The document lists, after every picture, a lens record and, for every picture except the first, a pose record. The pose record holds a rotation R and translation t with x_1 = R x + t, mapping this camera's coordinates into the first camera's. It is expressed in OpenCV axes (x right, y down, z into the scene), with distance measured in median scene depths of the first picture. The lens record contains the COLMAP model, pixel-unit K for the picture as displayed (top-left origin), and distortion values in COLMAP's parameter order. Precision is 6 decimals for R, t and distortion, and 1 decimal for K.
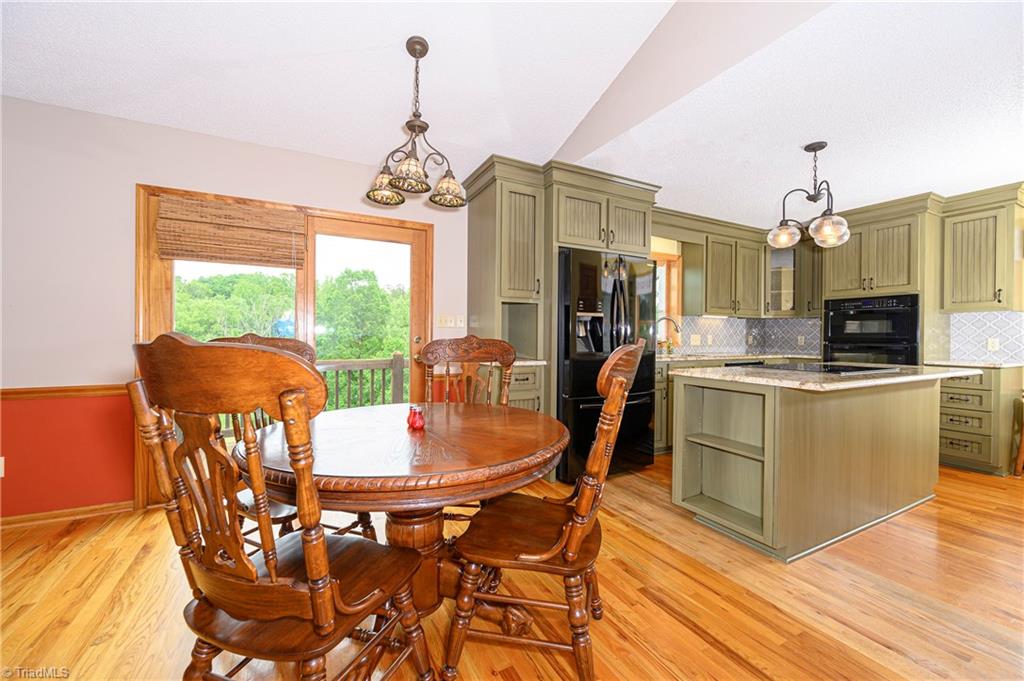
lens RADIAL K [[413.2, 0, 509.4], [0, 413.2, 337.8], [0, 0, 1]] dist [-0.002330, 0.000339]
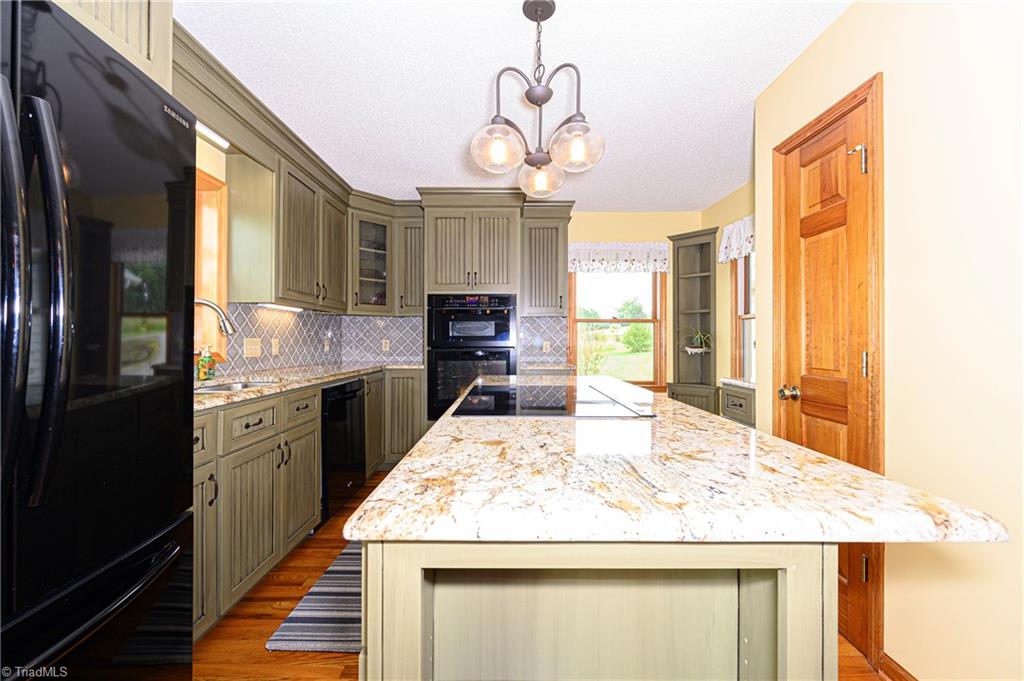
lens RADIAL K [[413.2, 0, 507.2], [0, 413.2, 338.6], [0, 0, 1]] dist [-0.002330, 0.000339]
pose [[0.458749, -0.003962, 0.888557, 0.134604], [0.005489, 0.999984, 0.001625, -0.006759], [-0.888549, 0.004132, 0.458764, 0.507566]]
